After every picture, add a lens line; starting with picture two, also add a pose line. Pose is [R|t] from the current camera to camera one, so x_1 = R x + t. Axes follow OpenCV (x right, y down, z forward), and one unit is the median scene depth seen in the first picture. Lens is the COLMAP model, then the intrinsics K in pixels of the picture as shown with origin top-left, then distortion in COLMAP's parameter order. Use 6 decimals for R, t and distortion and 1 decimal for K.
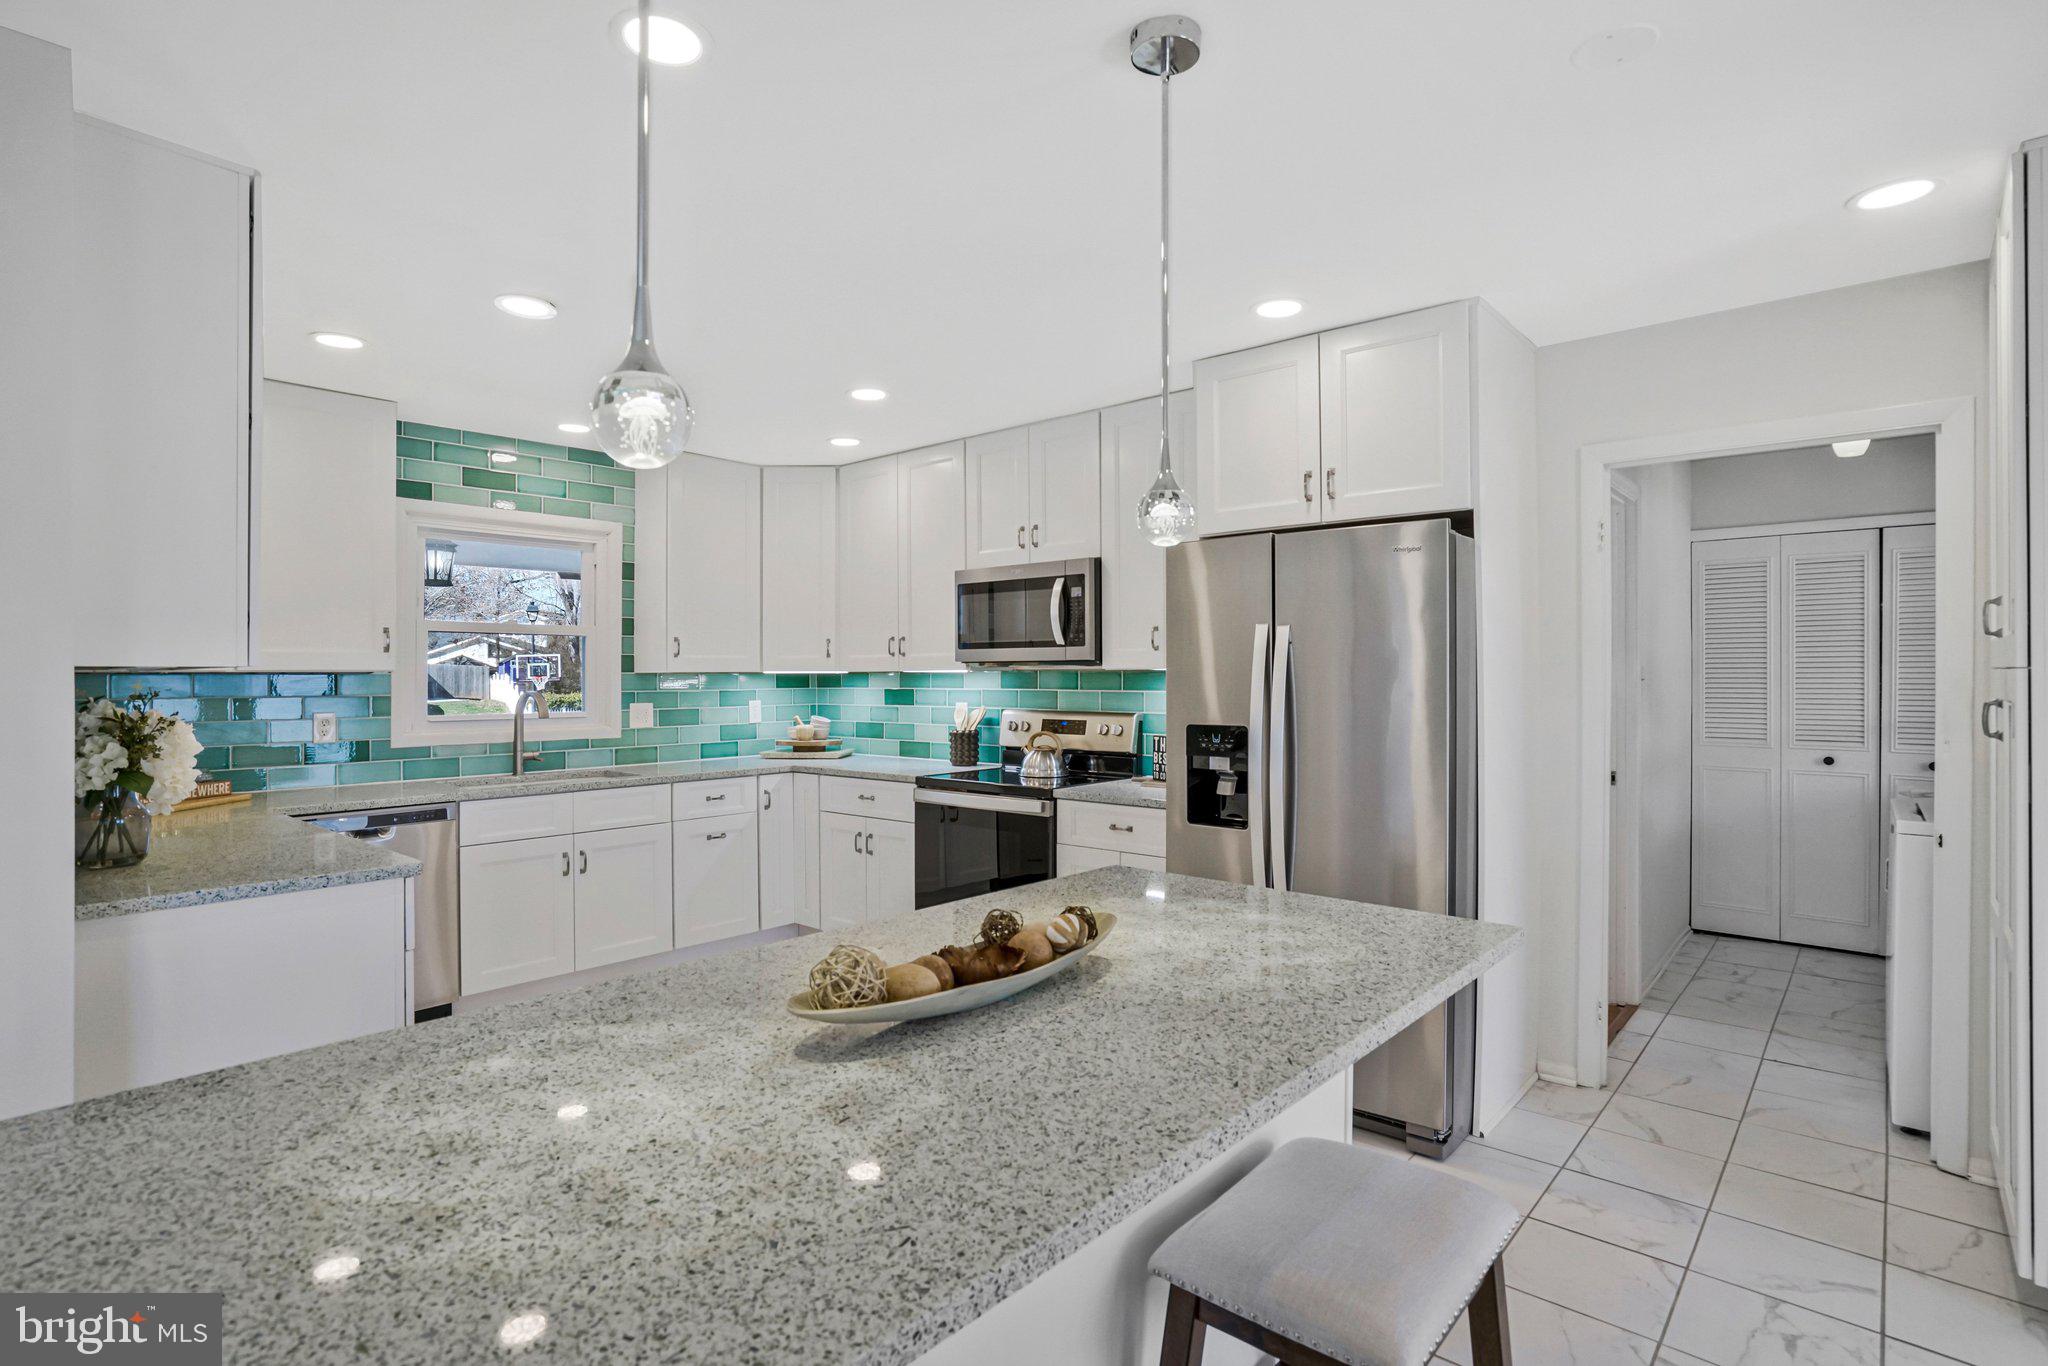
lens RADIAL K [[1007.6, 0, 1011.1], [0, 1007.6, 672.7], [0, 0, 1]] dist [-0.000050, 0.000308]
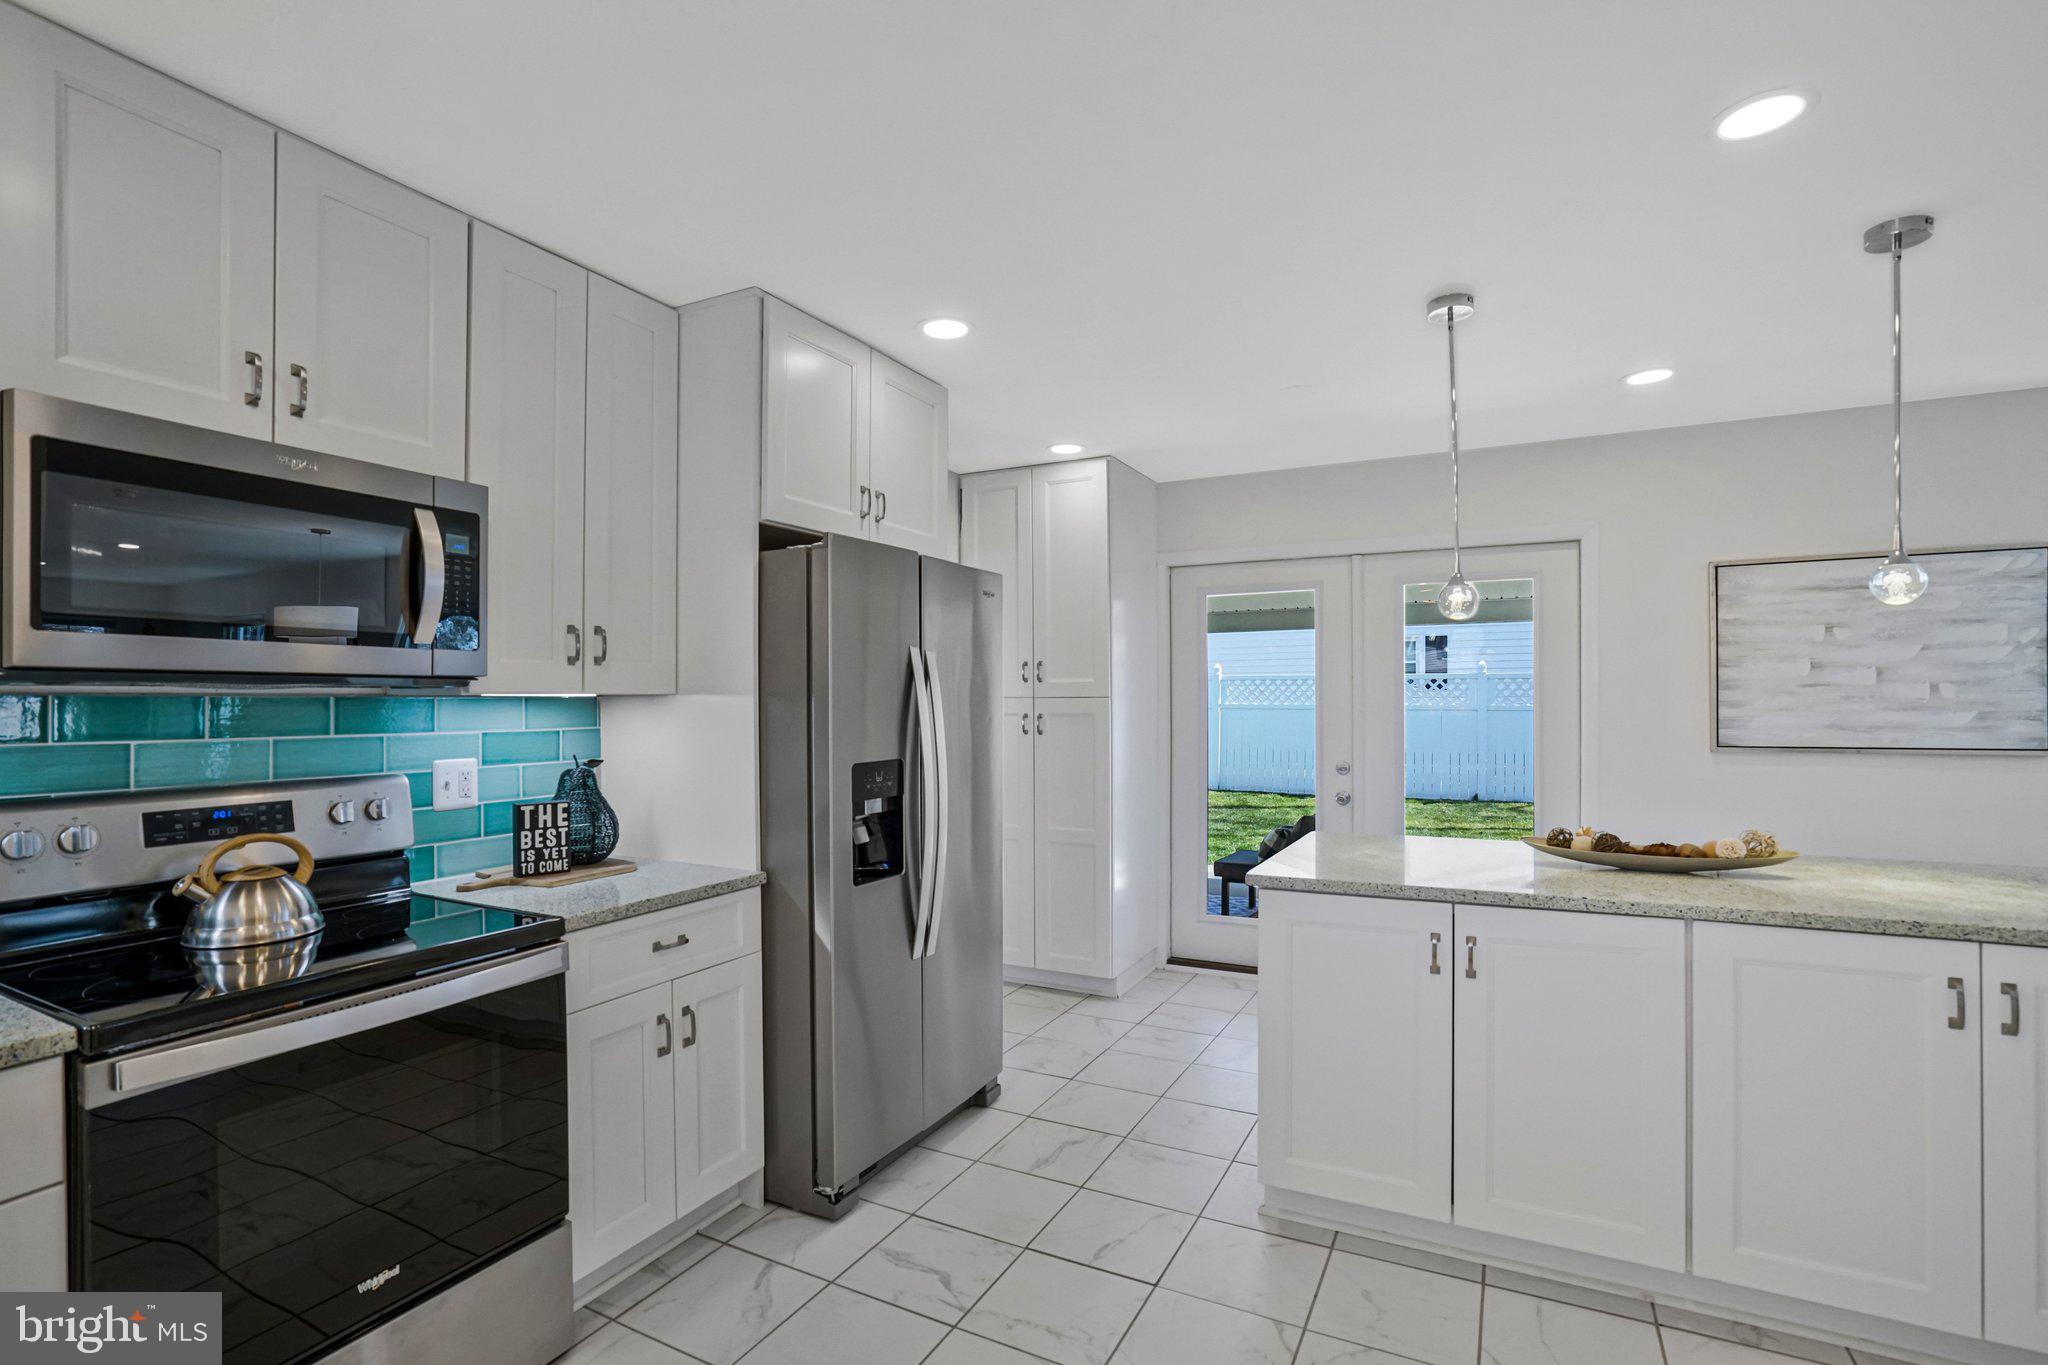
lens RADIAL K [[970.4, 0, 1023.0], [0, 970.4, 701.0], [0, 0, 1]] dist [-0.001028, -0.000140]
pose [[-0.240677, 0.000101, 0.970605, -0.454978], [-0.000365, 1.000000, -0.000195, 0.000759], [-0.970605, -0.000401, -0.240677, 0.784319]]
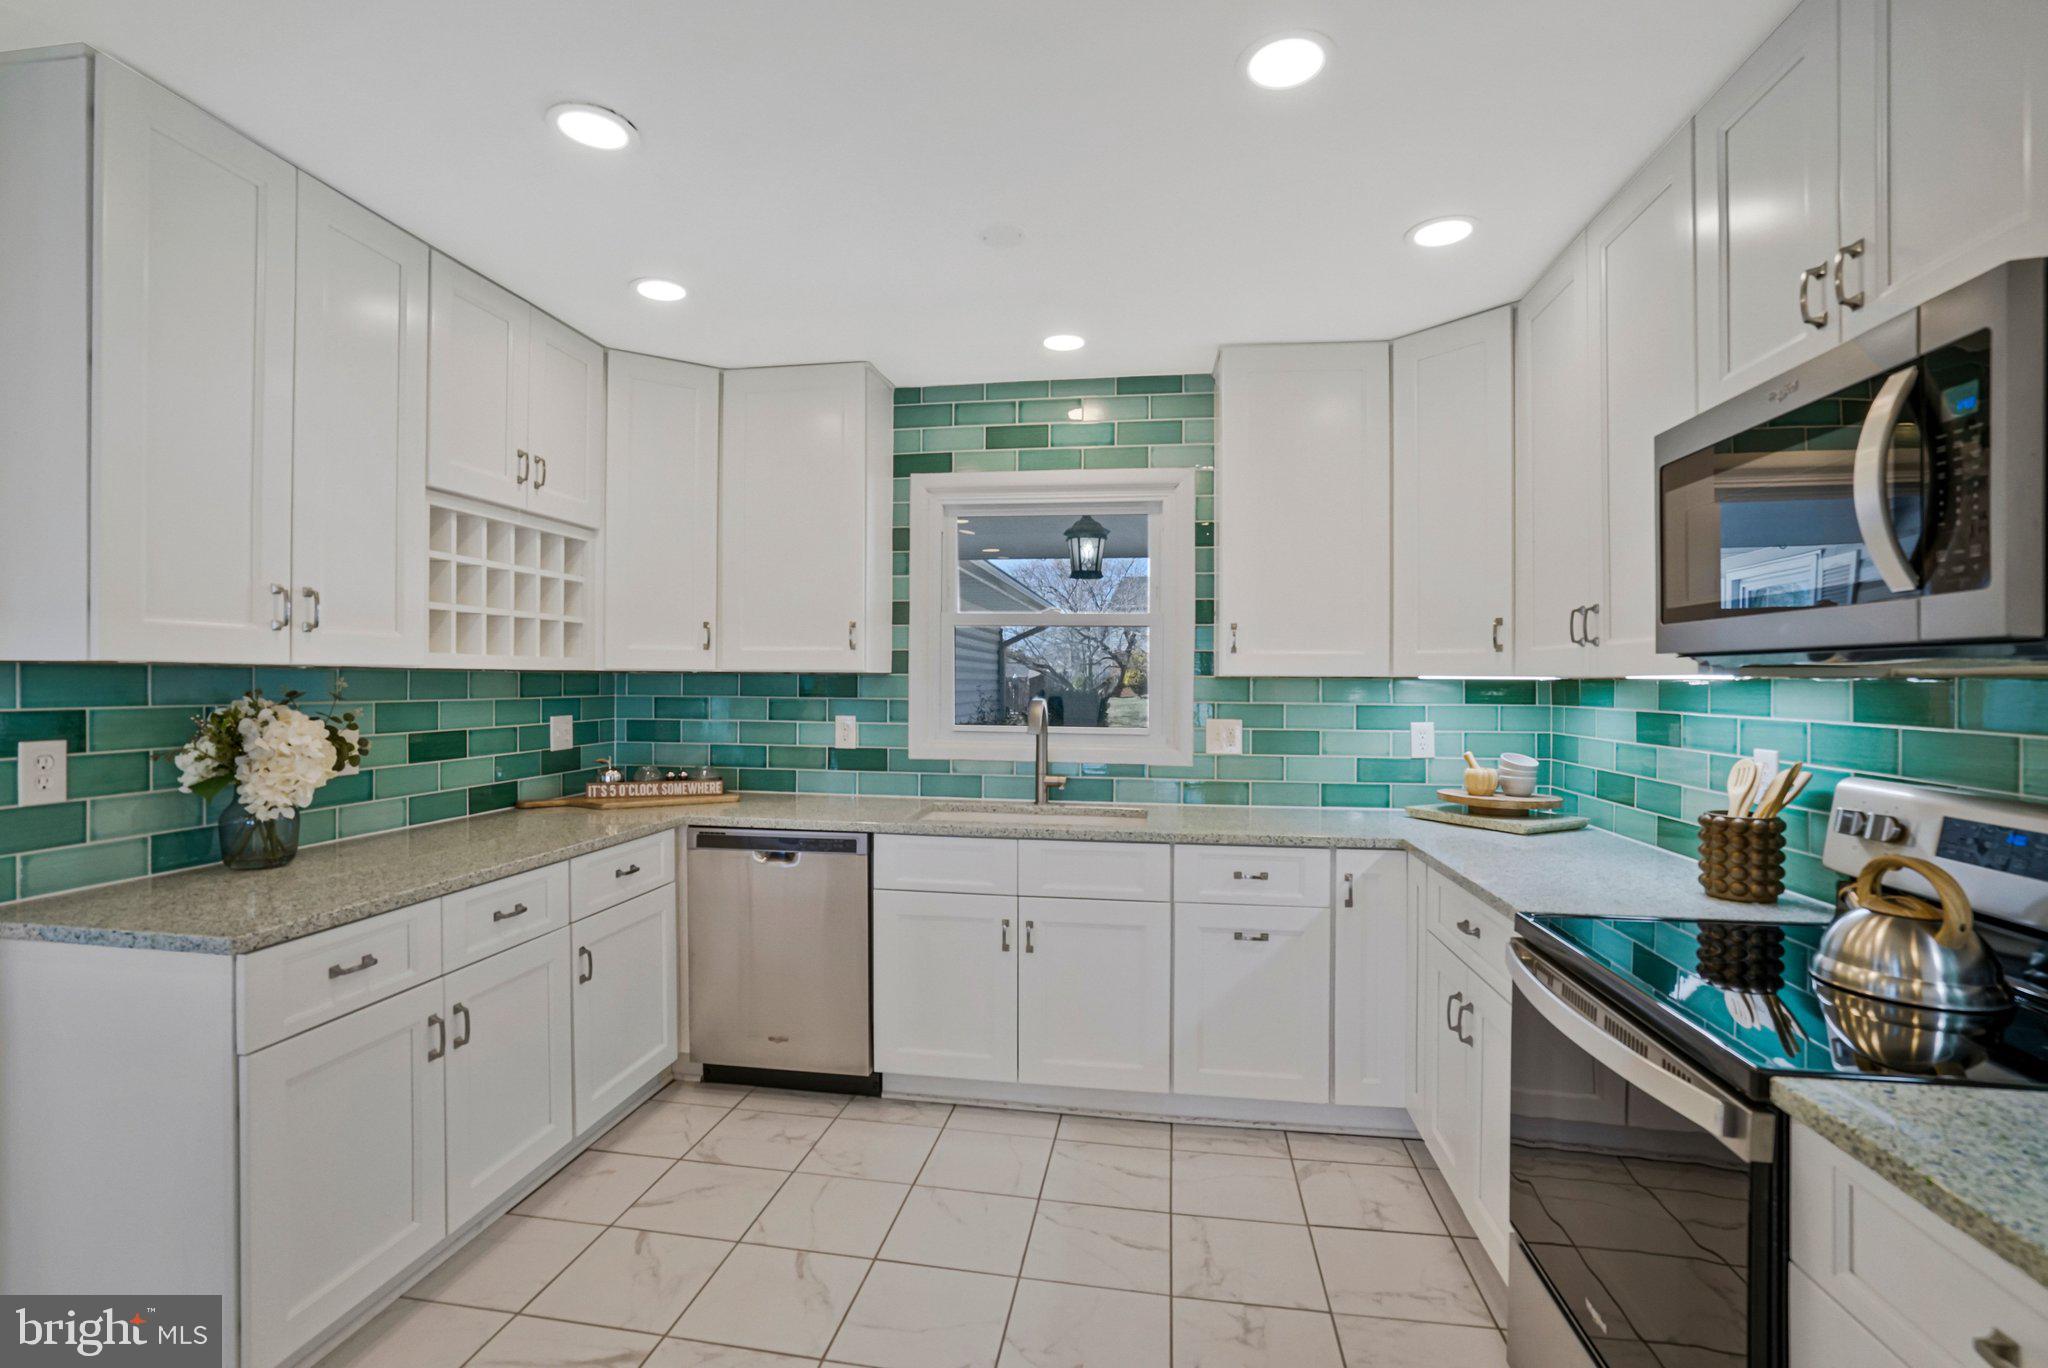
lens RADIAL K [[949.8, 0, 1024.0], [0, 949.8, 684.0], [0, 0, 1]] dist [-0.031914, 0.000540]
pose [[0.536280, 0.012249, -0.843951, 0.128130], [-0.007353, 0.999925, 0.009840, -0.000041], [0.844008, 0.000929, 0.536330, 0.563733]]
